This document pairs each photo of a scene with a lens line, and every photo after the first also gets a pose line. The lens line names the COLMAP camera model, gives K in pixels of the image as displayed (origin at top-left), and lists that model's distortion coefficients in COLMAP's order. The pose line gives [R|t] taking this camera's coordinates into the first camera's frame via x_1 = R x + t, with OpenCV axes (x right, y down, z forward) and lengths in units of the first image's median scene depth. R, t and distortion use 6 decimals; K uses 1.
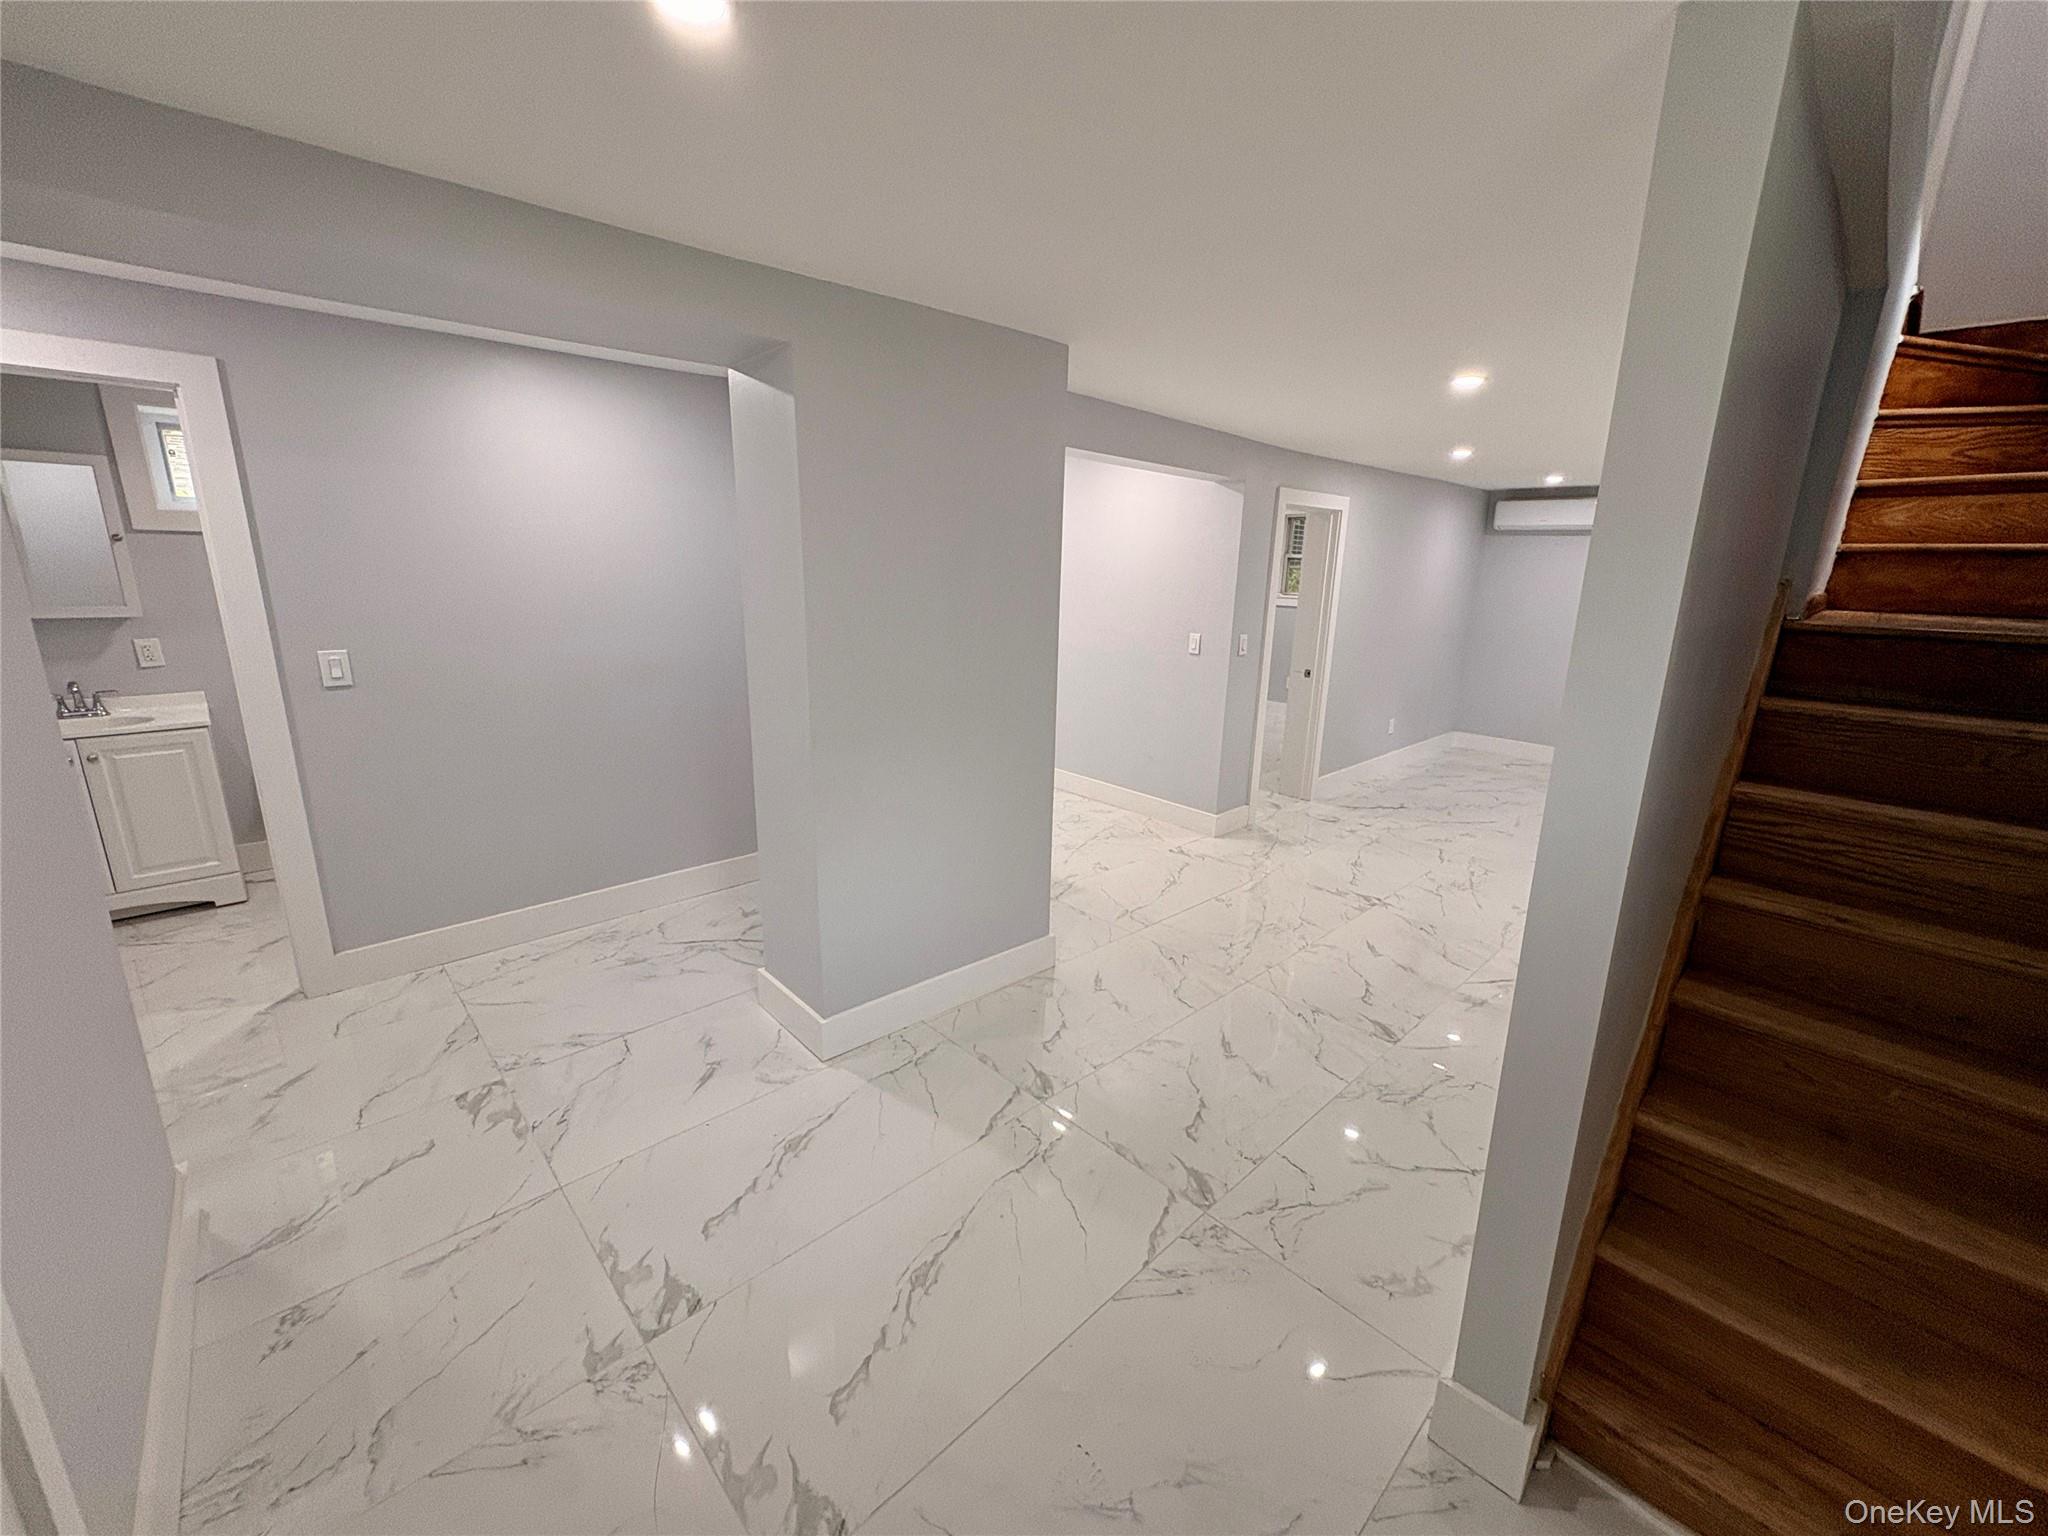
lens RADIAL K [[816.6, 0, 1024.0], [0, 816.6, 768.0], [0, 0, 1]] dist [0.002105, 0.000209]
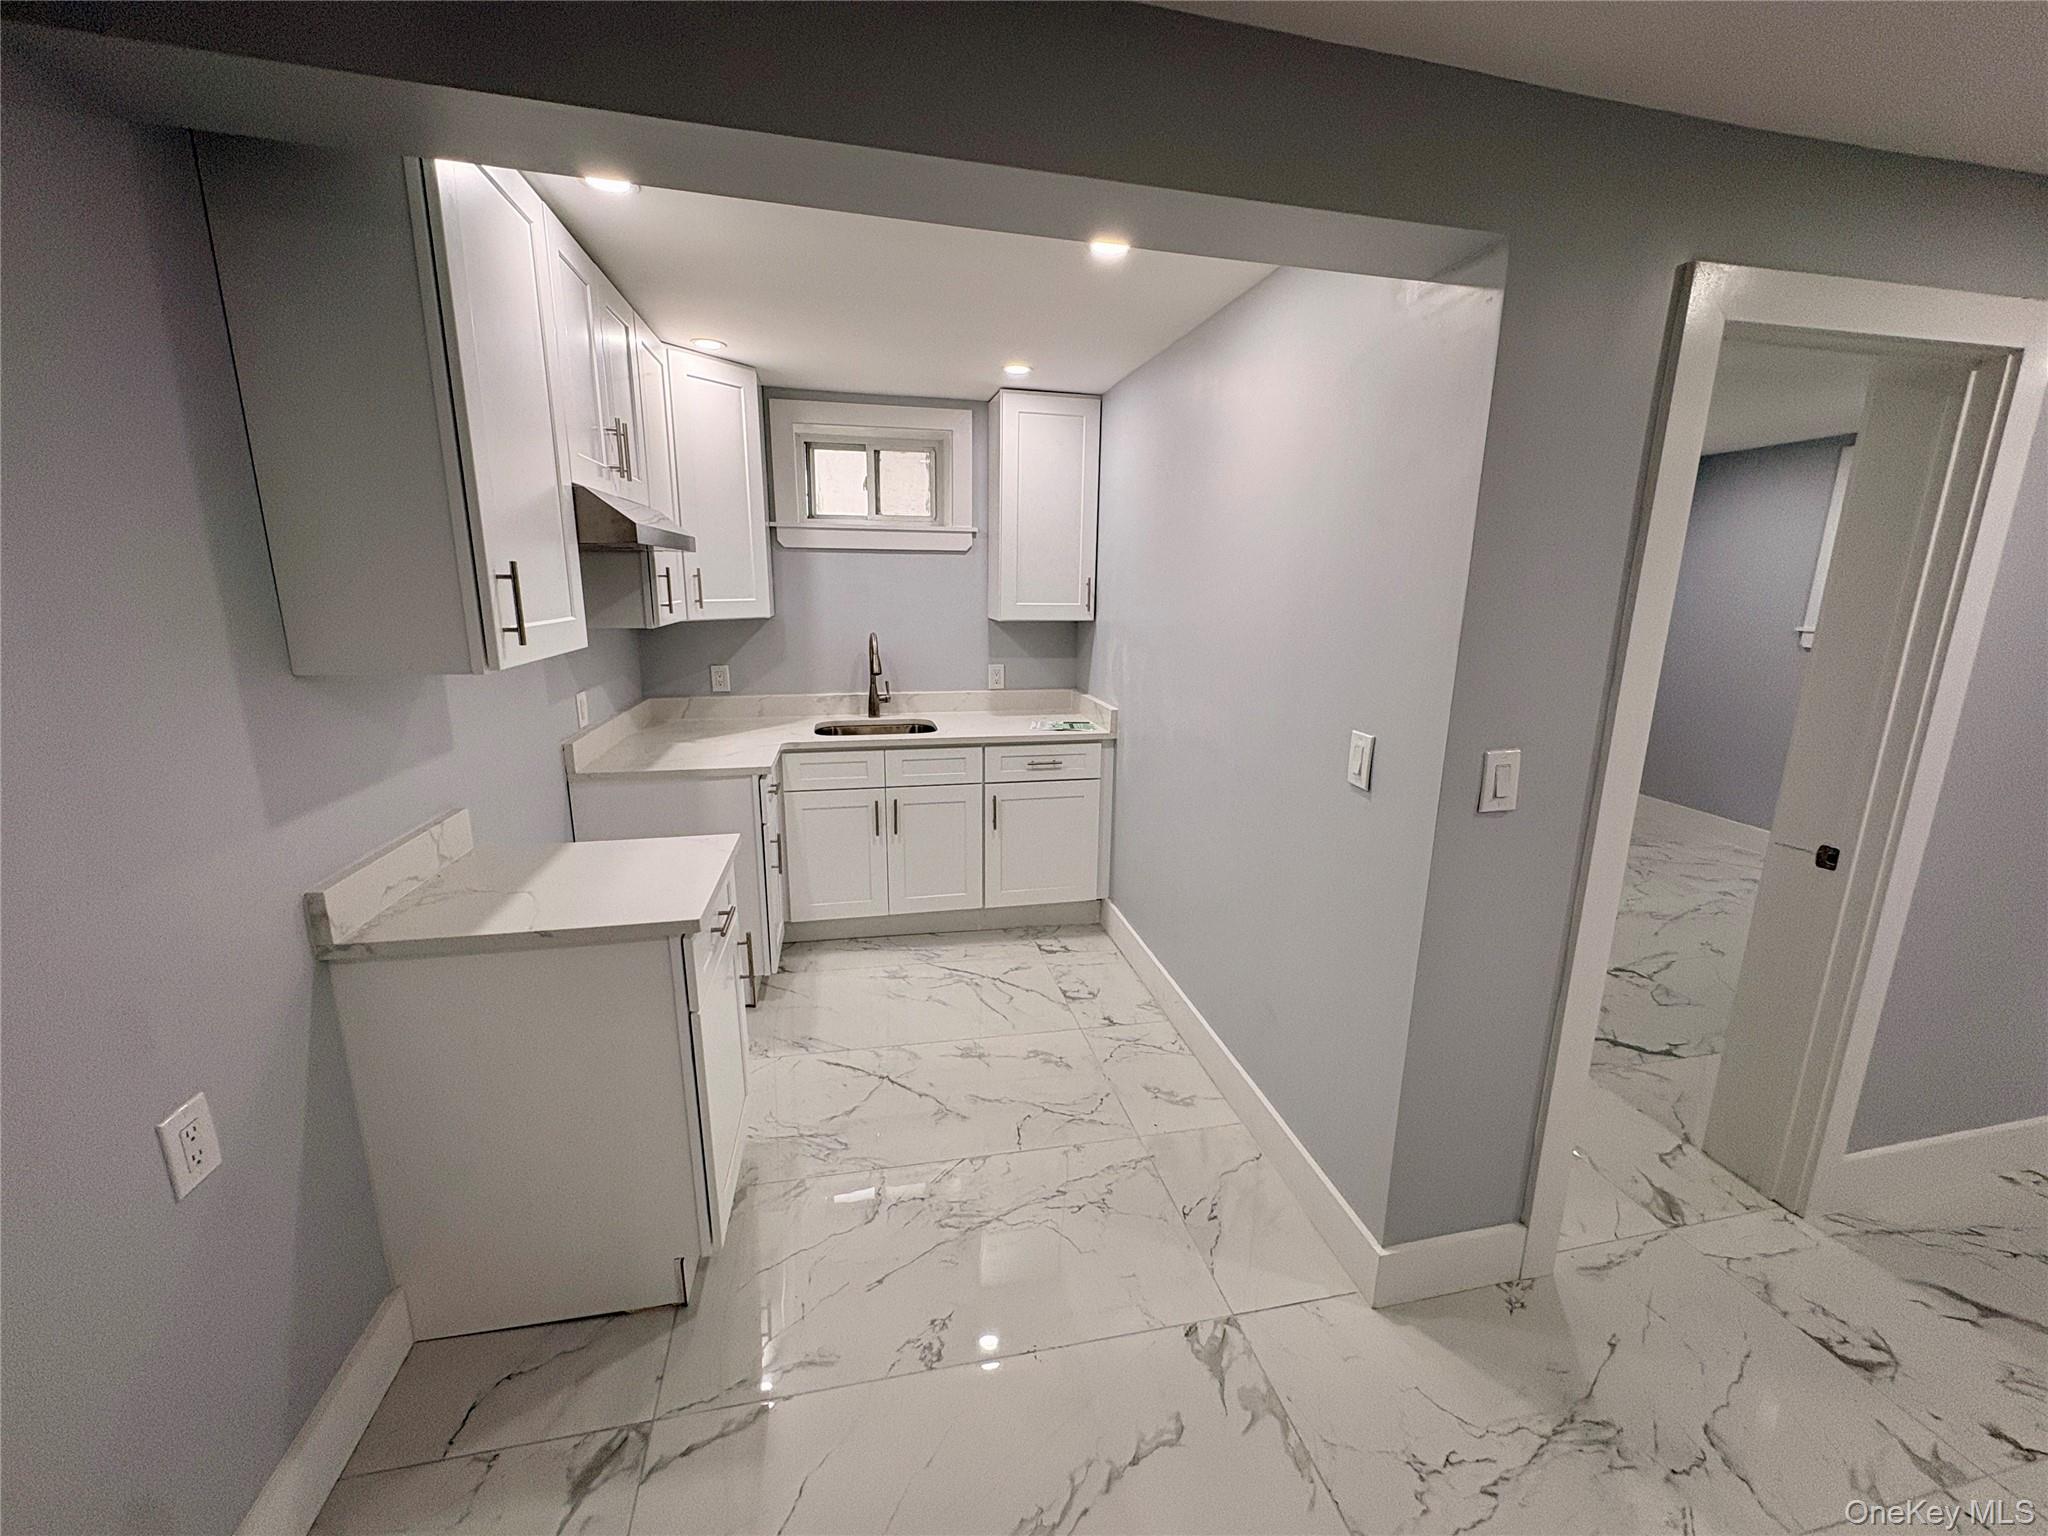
lens RADIAL K [[829.3, 0, 1024.0], [0, 829.3, 768.0], [0, 0, 1]] dist [-0.002490, 0.000022]
pose [[0.856563, 0.101891, -0.505884, 0.264864], [-0.114291, 0.993426, 0.006569, -0.133528], [0.503227, 0.052191, 0.862577, 0.611492]]
